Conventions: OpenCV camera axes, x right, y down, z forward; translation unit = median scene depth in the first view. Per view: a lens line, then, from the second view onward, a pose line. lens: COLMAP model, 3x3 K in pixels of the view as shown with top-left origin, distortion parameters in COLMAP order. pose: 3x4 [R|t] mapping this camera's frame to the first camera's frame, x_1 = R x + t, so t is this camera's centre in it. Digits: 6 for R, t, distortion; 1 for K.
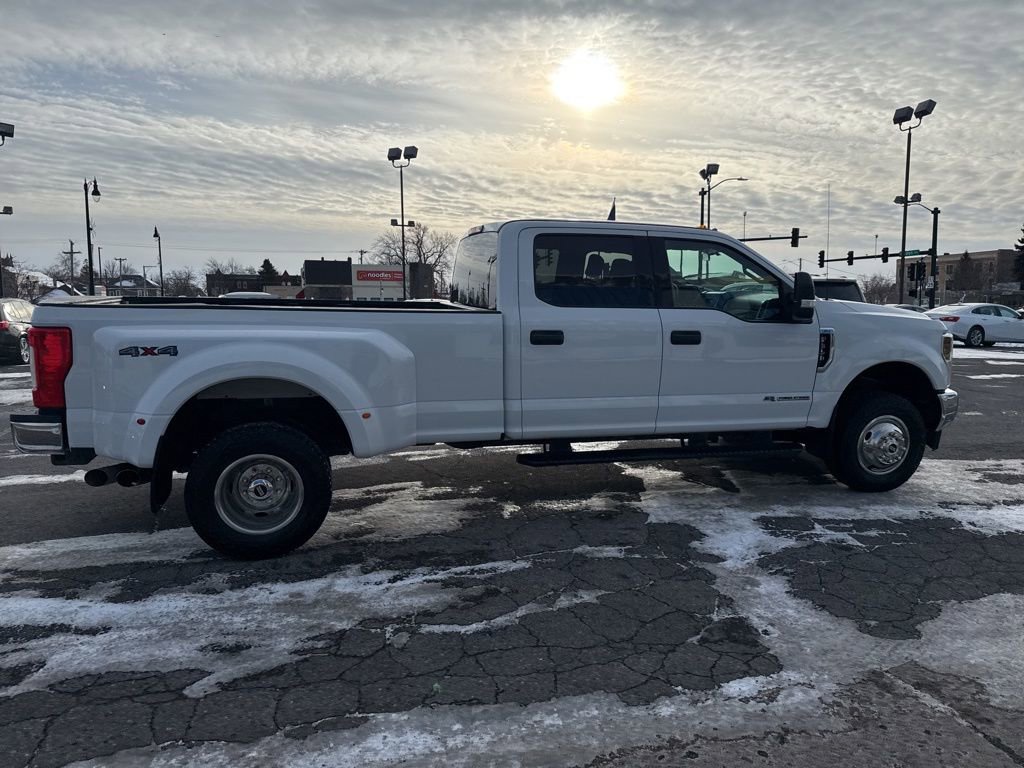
lens RADIAL K [[711.1, 0, 514.5], [0, 711.1, 396.0], [0, 0, 1]] dist [0.072080, -0.090166]
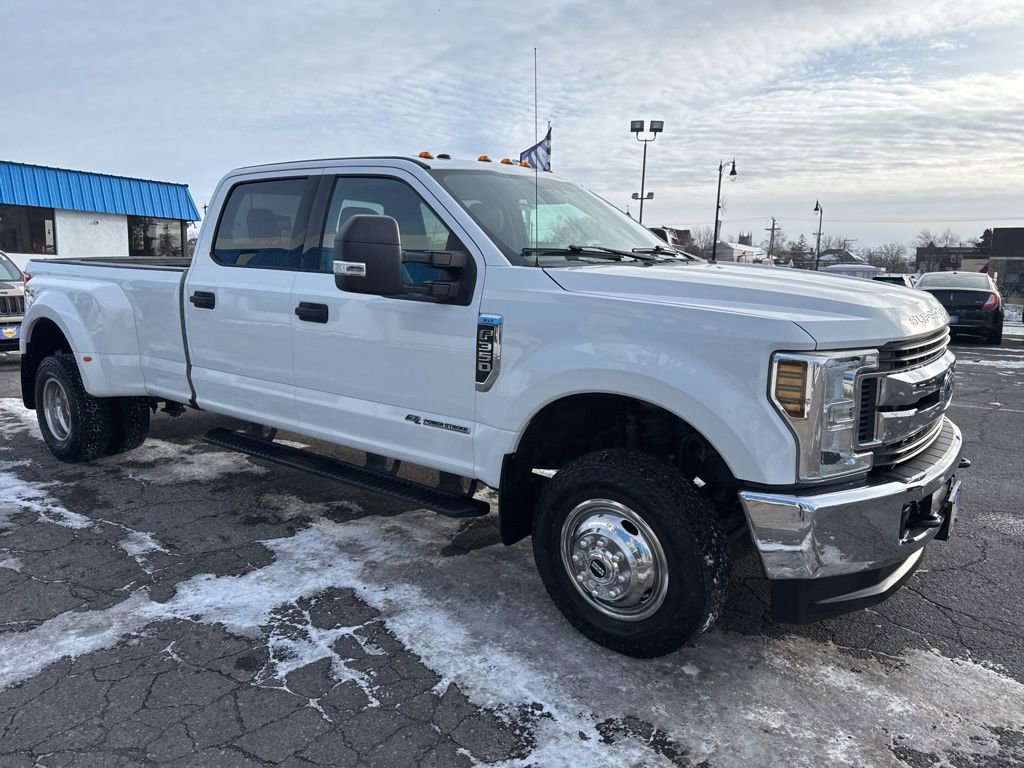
lens RADIAL K [[718.0, 0, 514.4], [0, 718.0, 382.7], [0, 0, 1]] dist [0.033161, -0.033875]
pose [[0.597280, 0.136494, -0.790333, 1.083896], [-0.123898, 0.989286, 0.077220, -0.104781], [0.792405, 0.051799, 0.607792, 0.817725]]
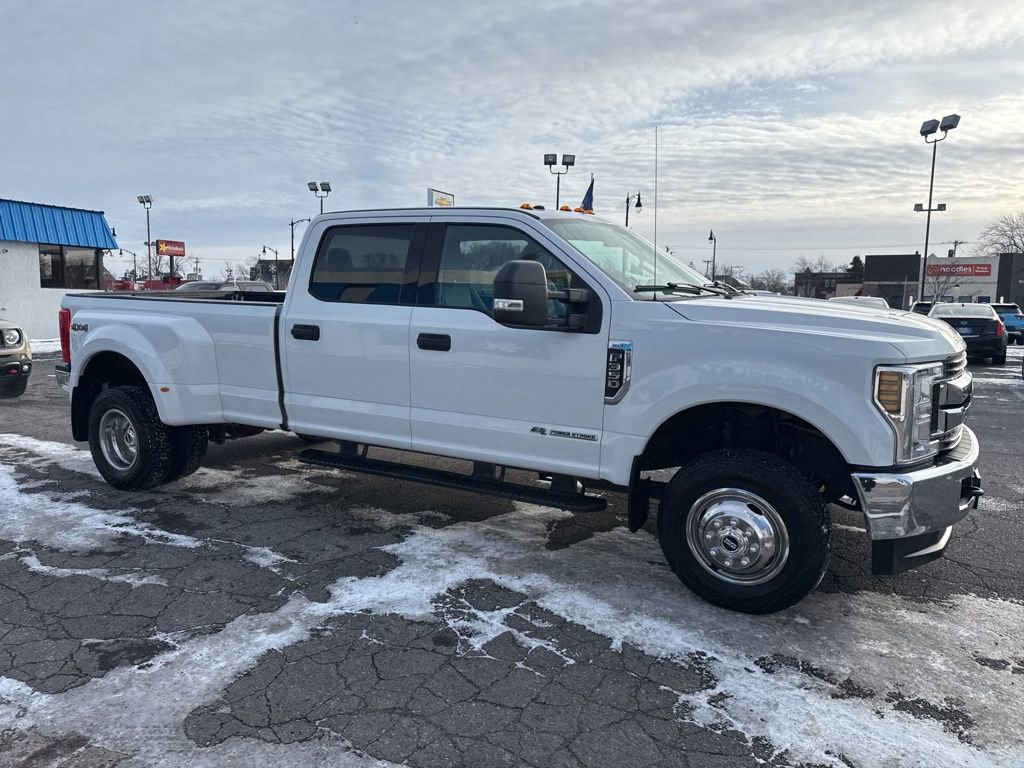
lens RADIAL K [[712.0, 0, 514.8], [0, 712.0, 388.9], [0, 0, 1]] dist [0.066502, -0.082518]
pose [[0.701753, 0.099309, -0.705465, 1.024292], [-0.104549, 0.993871, 0.035909, -0.075577], [0.704707, 0.048556, 0.707835, 0.544614]]
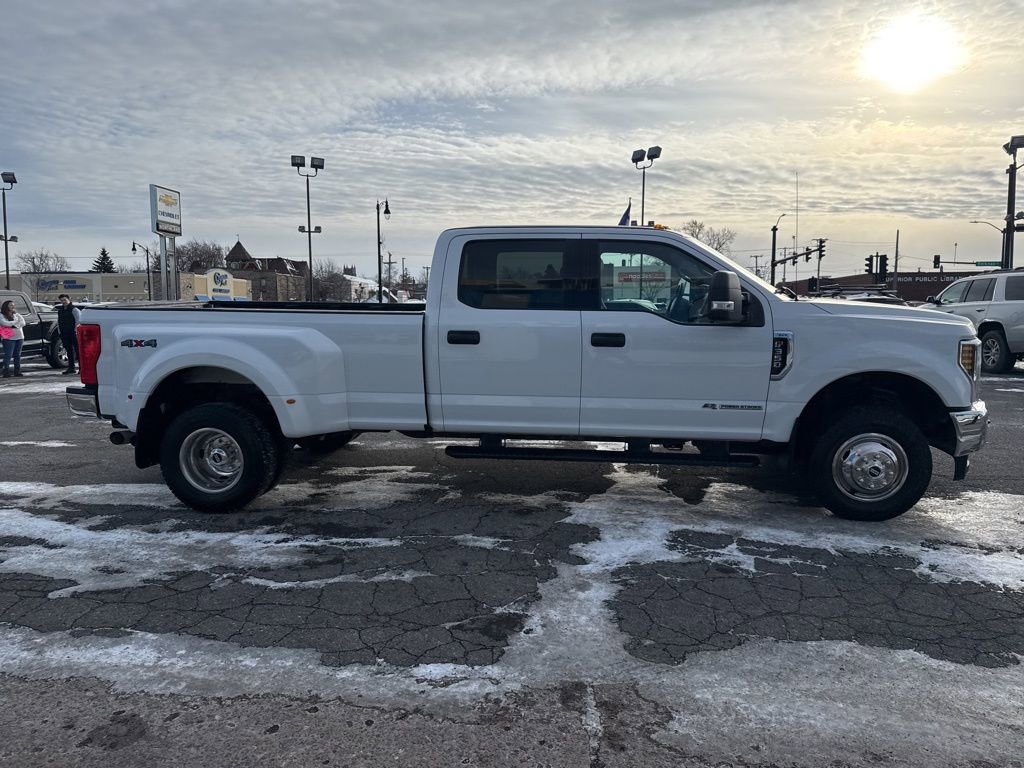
lens RADIAL K [[712.0, 0, 514.8], [0, 712.0, 388.9], [0, 0, 1]] dist [0.066502, -0.082518]
pose [[0.924717, 0.040624, -0.378482, 0.565150], [-0.044244, 0.999020, -0.000870, -0.008037], [0.378076, 0.017550, 0.925608, 0.044127]]
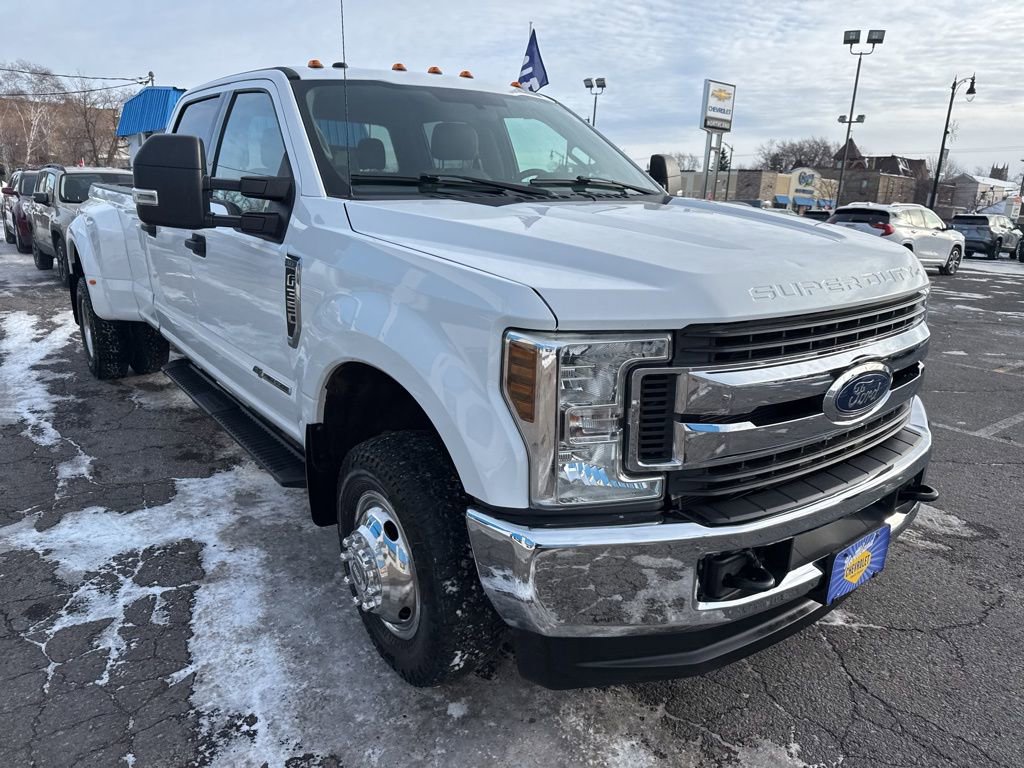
lens RADIAL K [[720.4, 0, 515.2], [0, 720.4, 386.0], [0, 0, 1]] dist [0.033552, -0.039013]
pose [[0.363318, 0.253098, -0.896628, 1.130866], [-0.159934, 0.965050, 0.207606, -0.162086], [0.917835, 0.067974, 0.391099, 1.150936]]
